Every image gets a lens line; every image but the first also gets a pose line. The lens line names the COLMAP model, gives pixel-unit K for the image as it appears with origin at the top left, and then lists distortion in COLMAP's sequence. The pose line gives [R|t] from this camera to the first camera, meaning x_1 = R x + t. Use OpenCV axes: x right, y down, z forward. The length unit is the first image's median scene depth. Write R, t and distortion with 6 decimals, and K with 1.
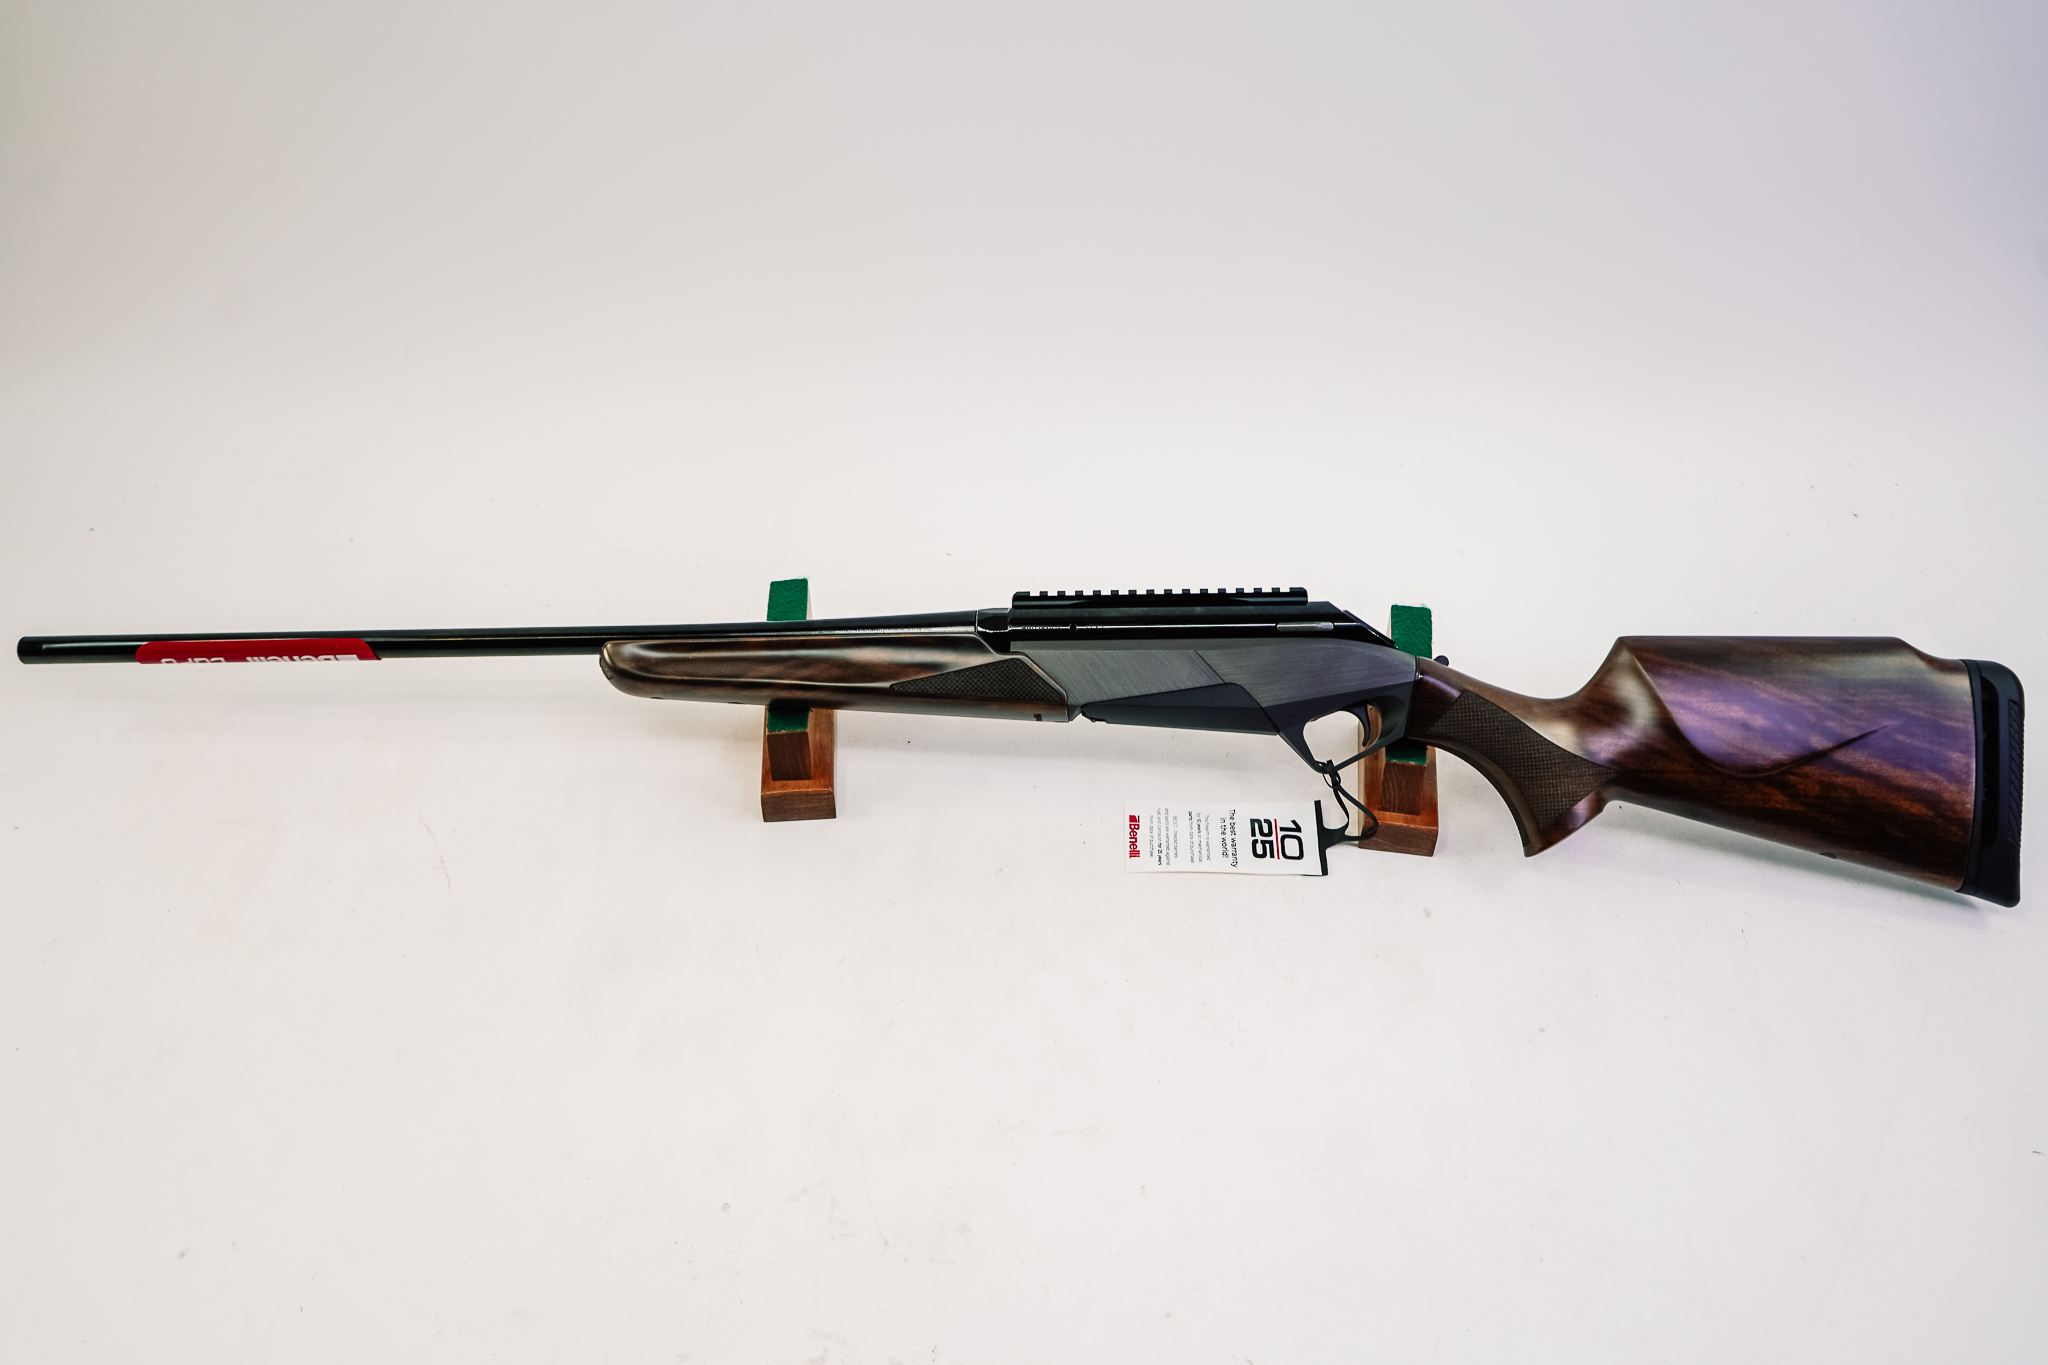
lens RADIAL K [[1695.0, 0, 1024.0], [0, 1695.0, 682.5], [0, 0, 1]] dist [0.010755, 0.005601]
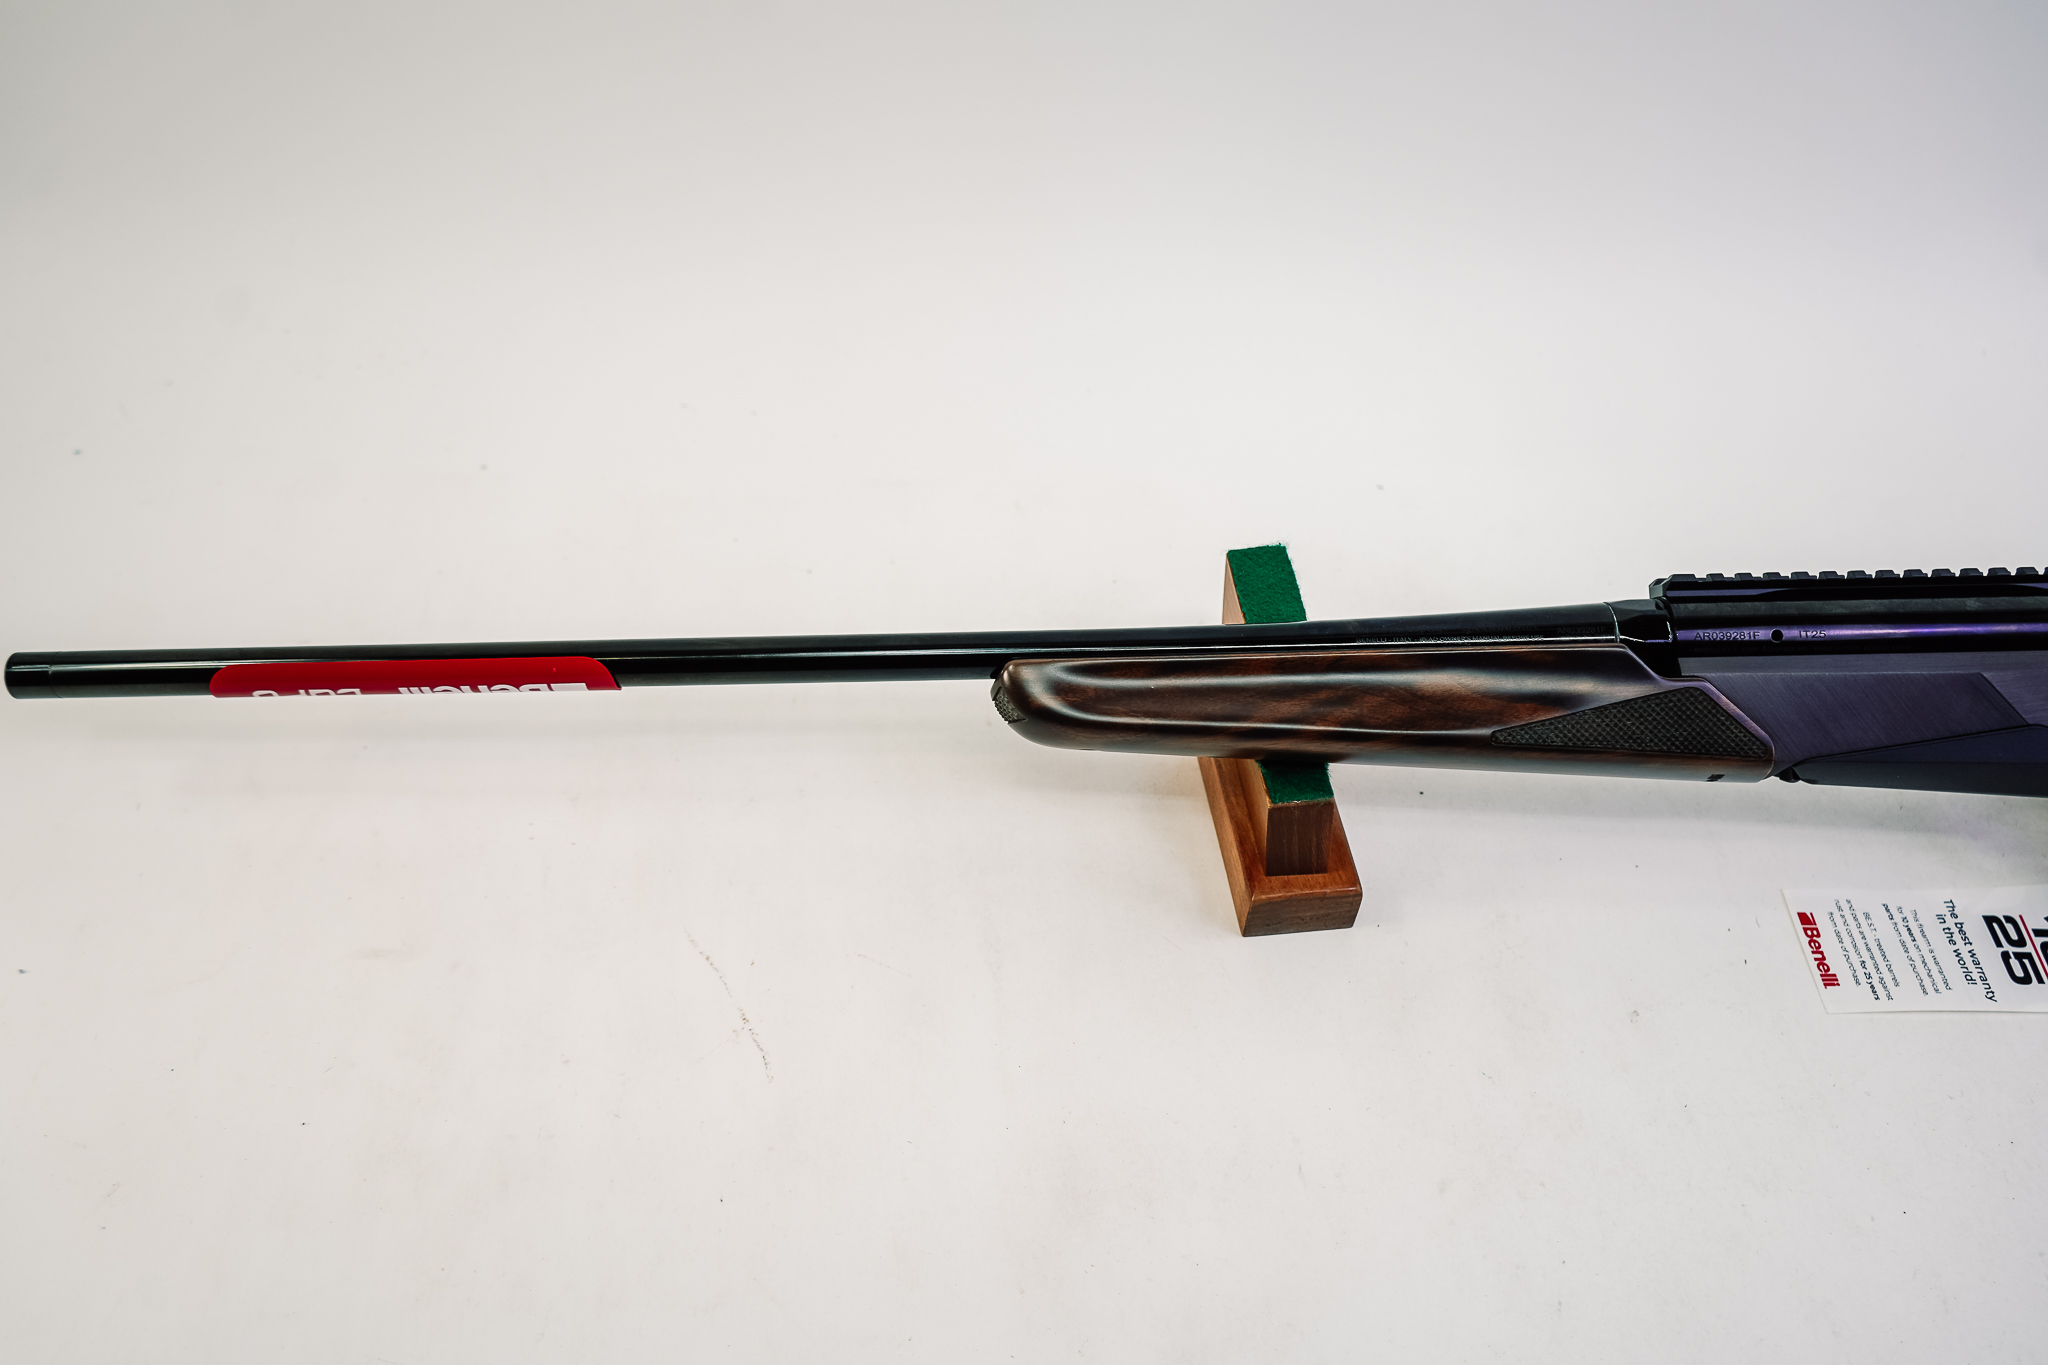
lens RADIAL K [[1645.9, 0, 1024.0], [0, 1645.9, 682.5], [0, 0, 1]] dist [0.000558, 0.006658]
pose [[0.997836, -0.012388, 0.064581, -0.284859], [0.007022, 0.996553, 0.082664, -0.066583], [-0.065382, -0.082032, 0.994483, 0.418257]]
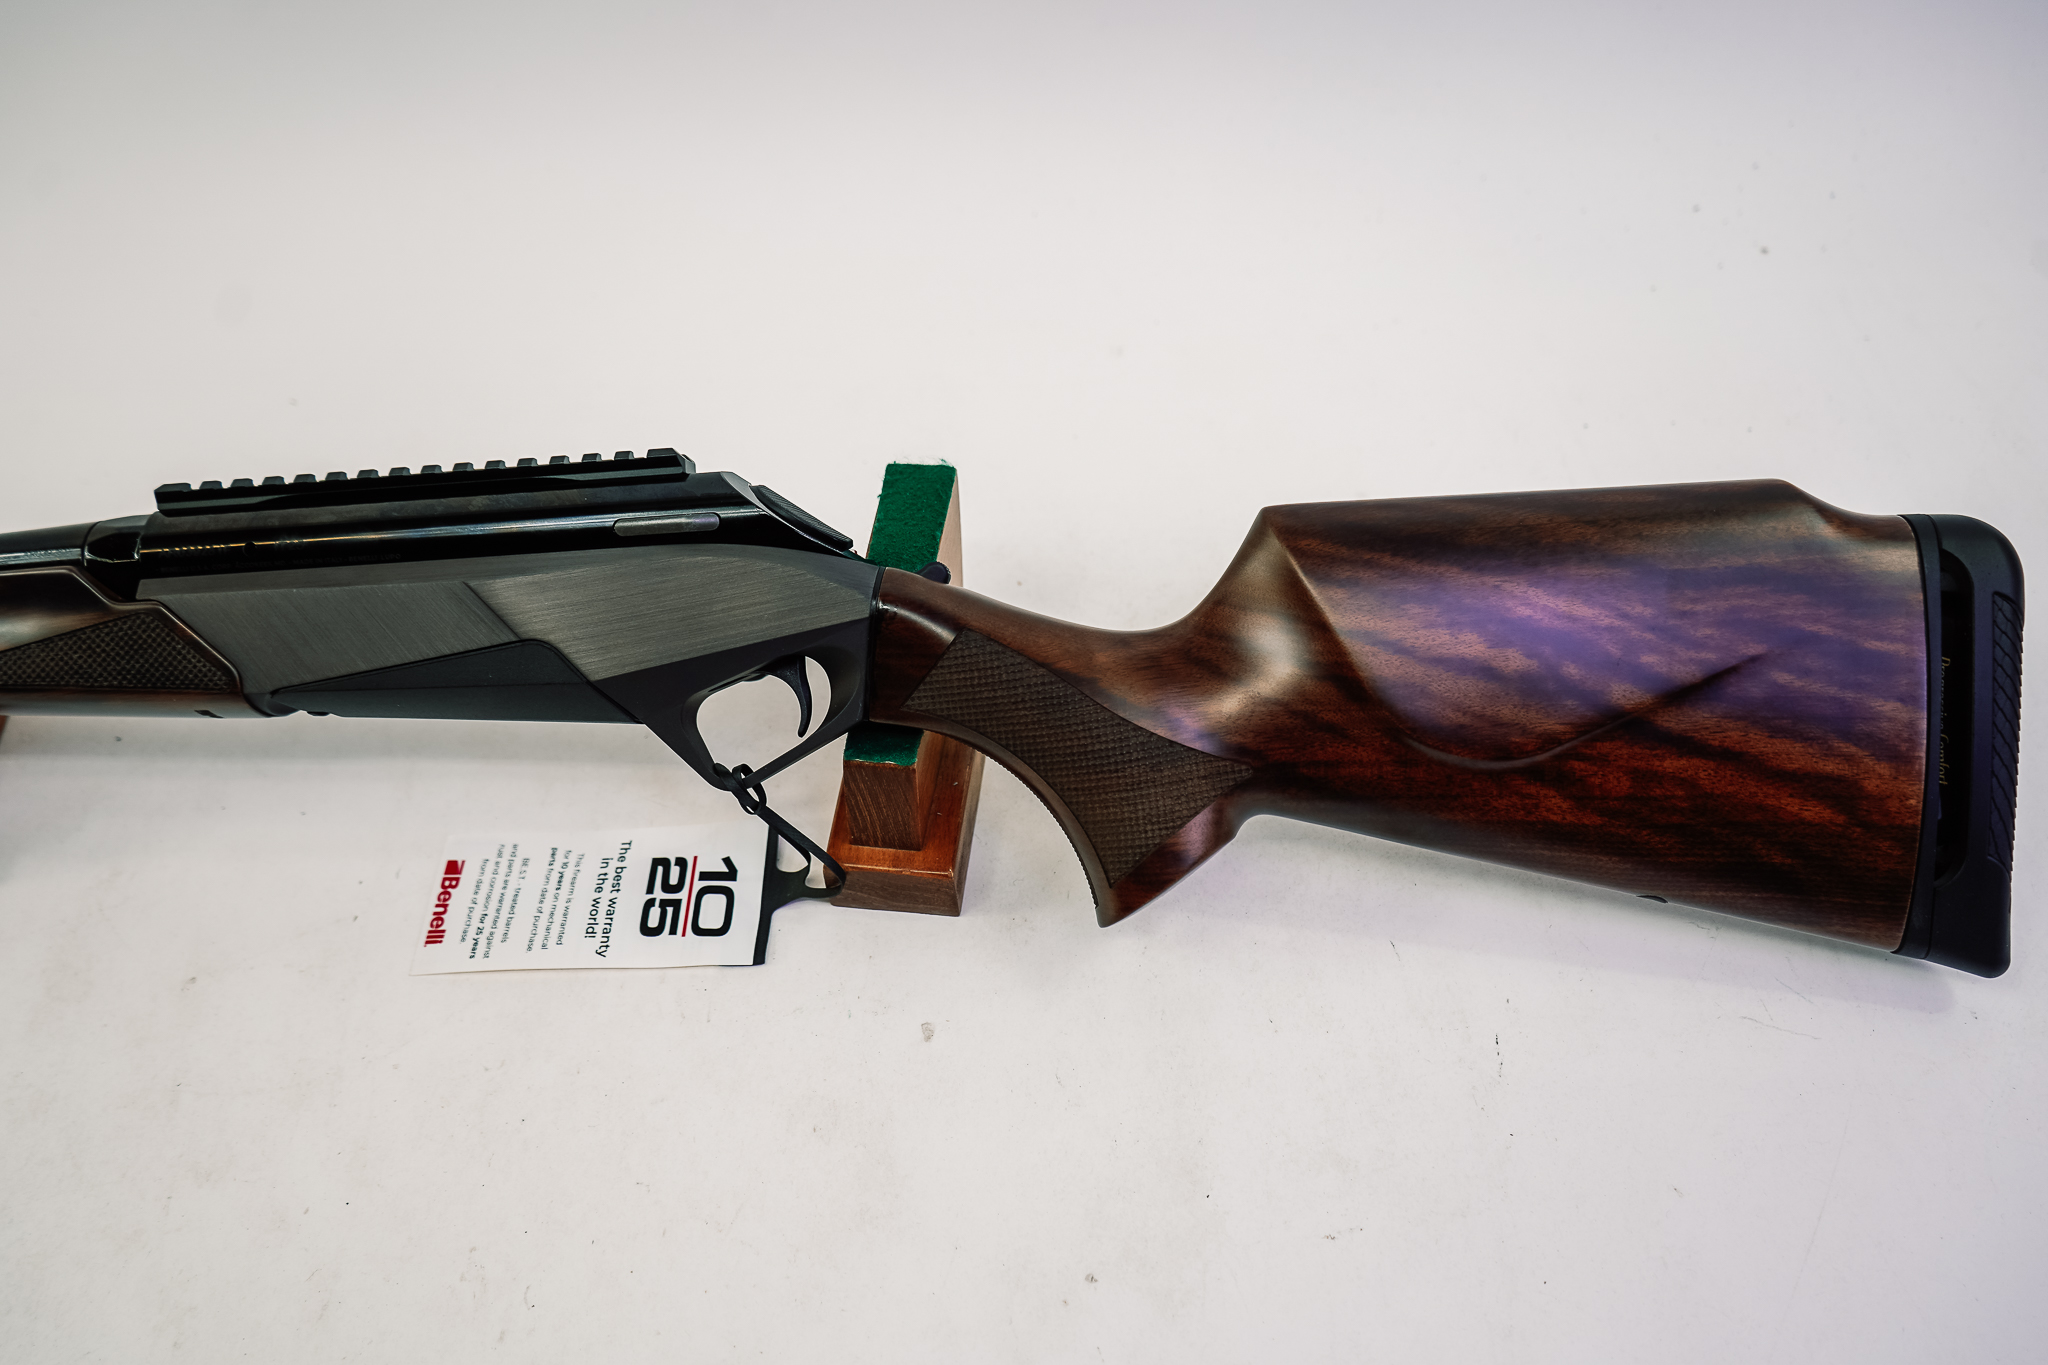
lens RADIAL K [[1645.9, 0, 1024.0], [0, 1645.9, 682.5], [0, 0, 1]] dist [0.000558, 0.006658]
pose [[0.998315, -0.052975, -0.023682, 0.285505], [0.055387, 0.991625, 0.116668, -0.037380], [0.017303, -0.117783, 0.992889, 0.478368]]
